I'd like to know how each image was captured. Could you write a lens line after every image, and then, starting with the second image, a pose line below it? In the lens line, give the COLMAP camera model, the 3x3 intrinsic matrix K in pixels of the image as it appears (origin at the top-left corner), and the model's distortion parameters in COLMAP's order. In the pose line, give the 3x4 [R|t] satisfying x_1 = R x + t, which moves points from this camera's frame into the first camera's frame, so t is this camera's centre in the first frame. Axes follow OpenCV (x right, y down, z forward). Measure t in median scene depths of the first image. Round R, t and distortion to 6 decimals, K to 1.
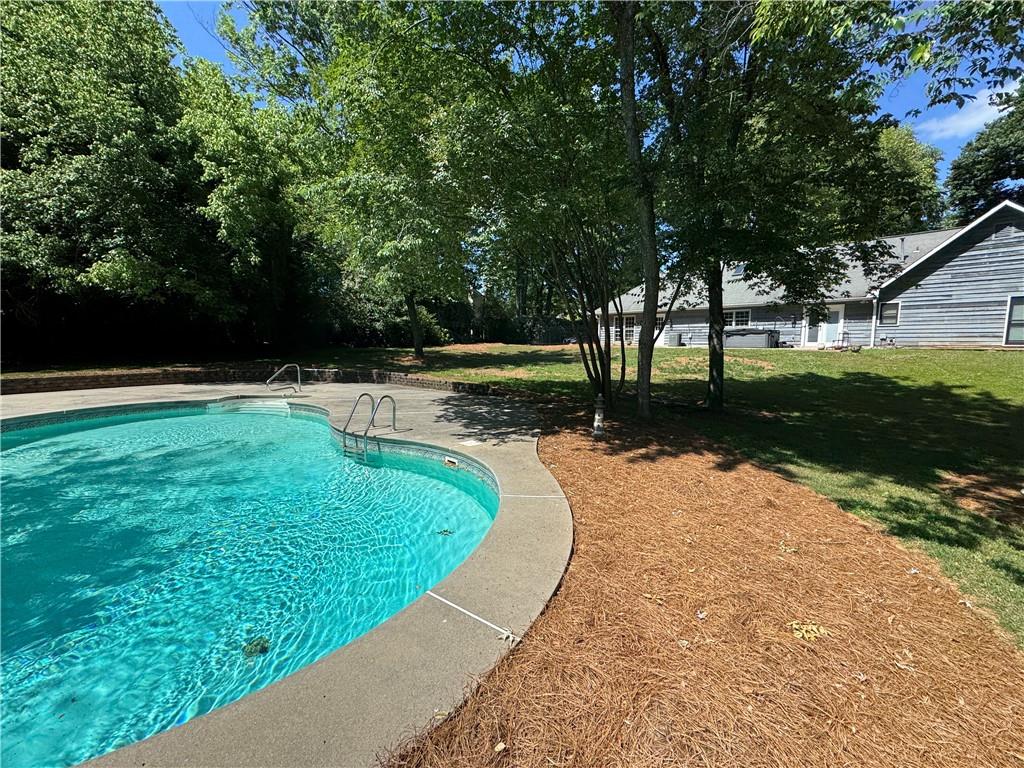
lens RADIAL K [[417.0, 0, 510.4], [0, 417.0, 382.3], [0, 0, 1]] dist [0.006327, 0.000156]
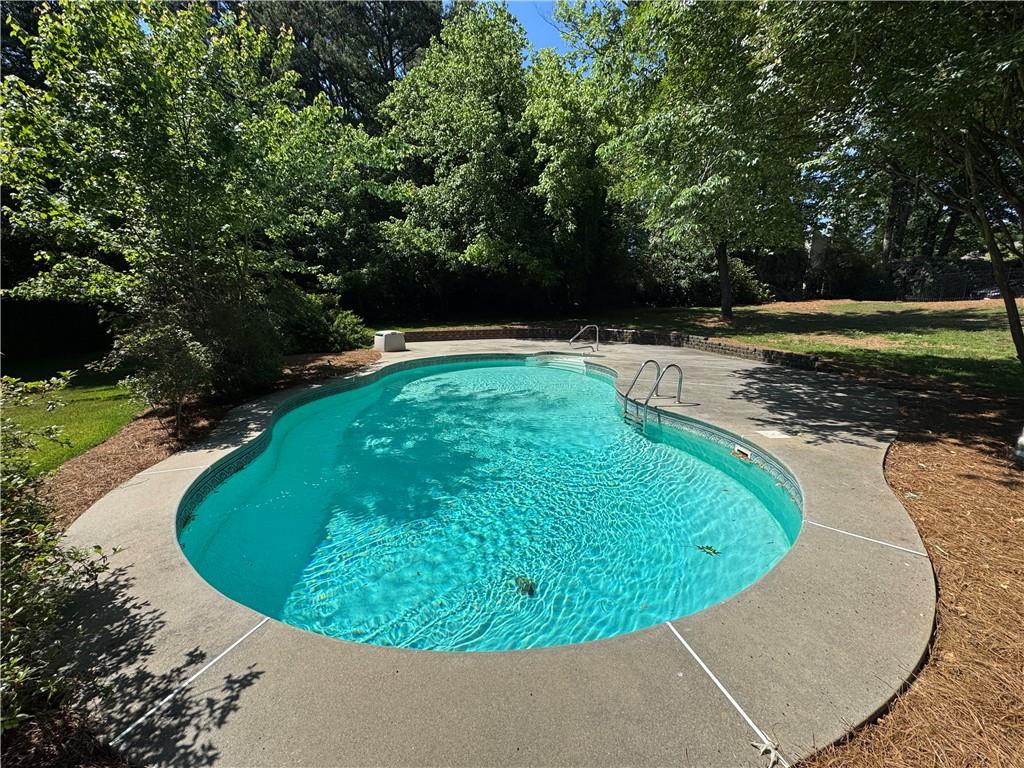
lens RADIAL K [[417.0, 0, 510.4], [0, 417.0, 382.3], [0, 0, 1]] dist [0.006327, 0.000156]
pose [[0.767268, 0.107234, -0.632298, 0.006794], [-0.044734, 0.992469, 0.114034, -0.009890], [0.639765, -0.059209, 0.766286, 0.037768]]
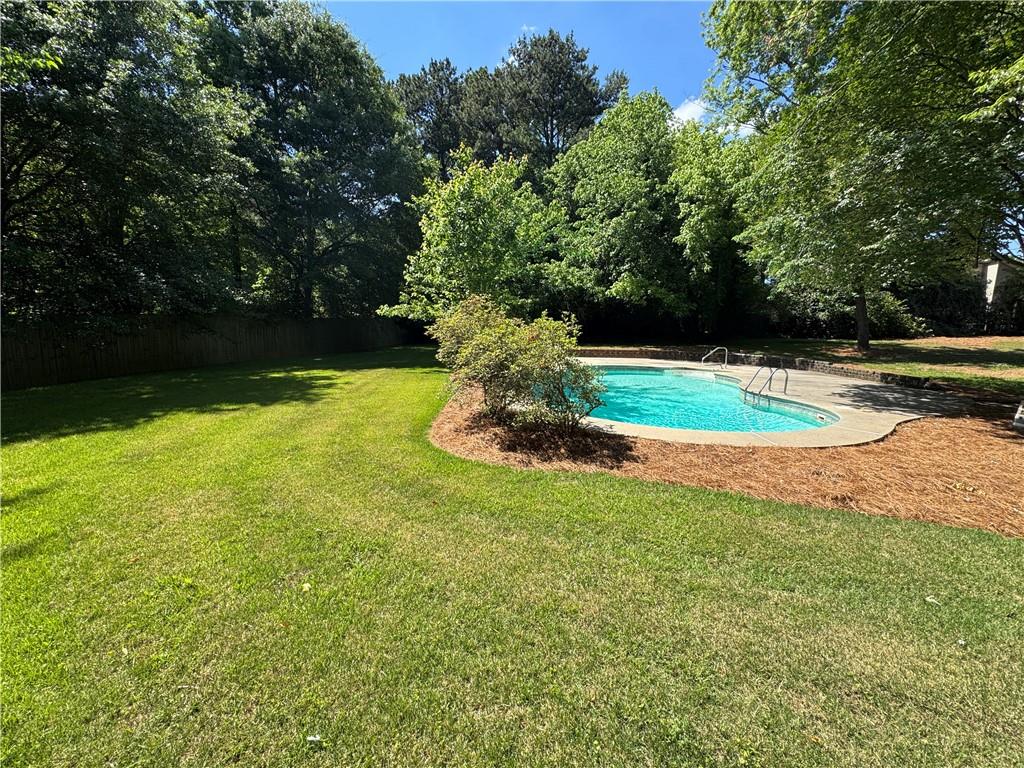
lens RADIAL K [[417.0, 0, 510.4], [0, 417.0, 382.3], [0, 0, 1]] dist [0.006327, 0.000156]
pose [[0.566508, 0.108488, -0.816883, 0.184858], [-0.091727, 0.993438, 0.068323, 0.036473], [0.818935, 0.036225, 0.572742, -0.294693]]
